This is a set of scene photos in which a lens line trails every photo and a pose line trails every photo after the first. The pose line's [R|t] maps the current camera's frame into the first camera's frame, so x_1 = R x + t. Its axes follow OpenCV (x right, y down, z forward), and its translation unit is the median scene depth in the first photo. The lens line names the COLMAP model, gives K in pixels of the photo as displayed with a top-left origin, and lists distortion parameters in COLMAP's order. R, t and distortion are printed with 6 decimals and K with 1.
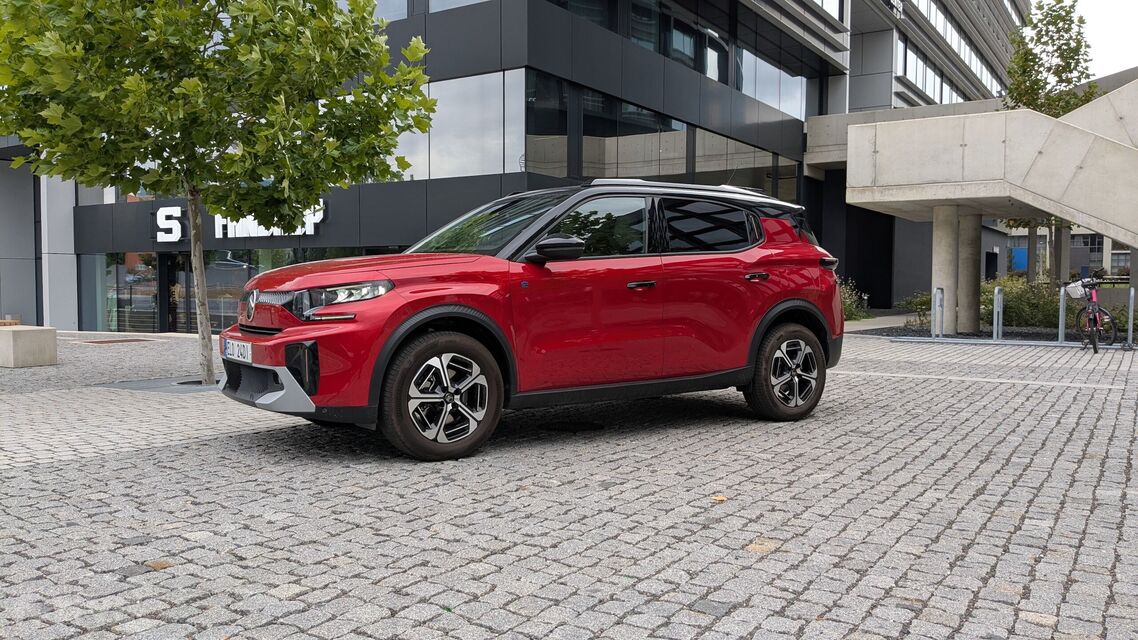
lens RADIAL K [[901.9, 0, 569.0], [0, 901.9, 320.0], [0, 0, 1]] dist [-0.067452, 0.002644]
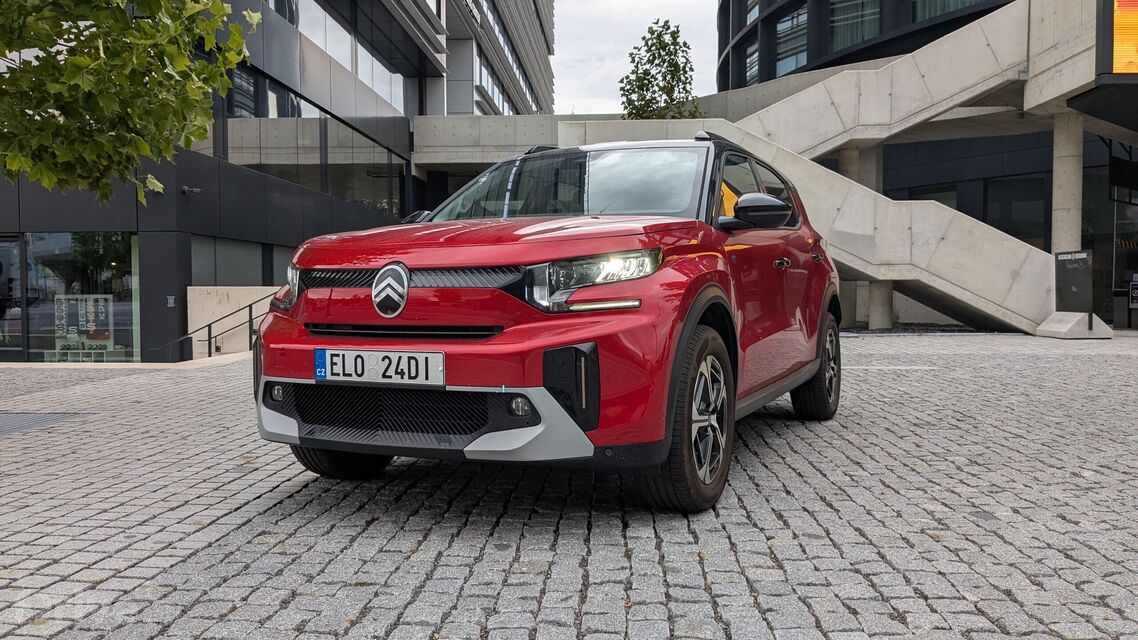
lens RADIAL K [[909.2, 0, 558.2], [0, 909.2, 320.6], [0, 0, 1]] dist [0.004231, -0.005077]
pose [[0.873513, -0.015593, 0.486551, -0.167388], [0.018718, 0.999824, -0.001563, 0.002289], [-0.486441, 0.010472, 0.873651, 0.125023]]
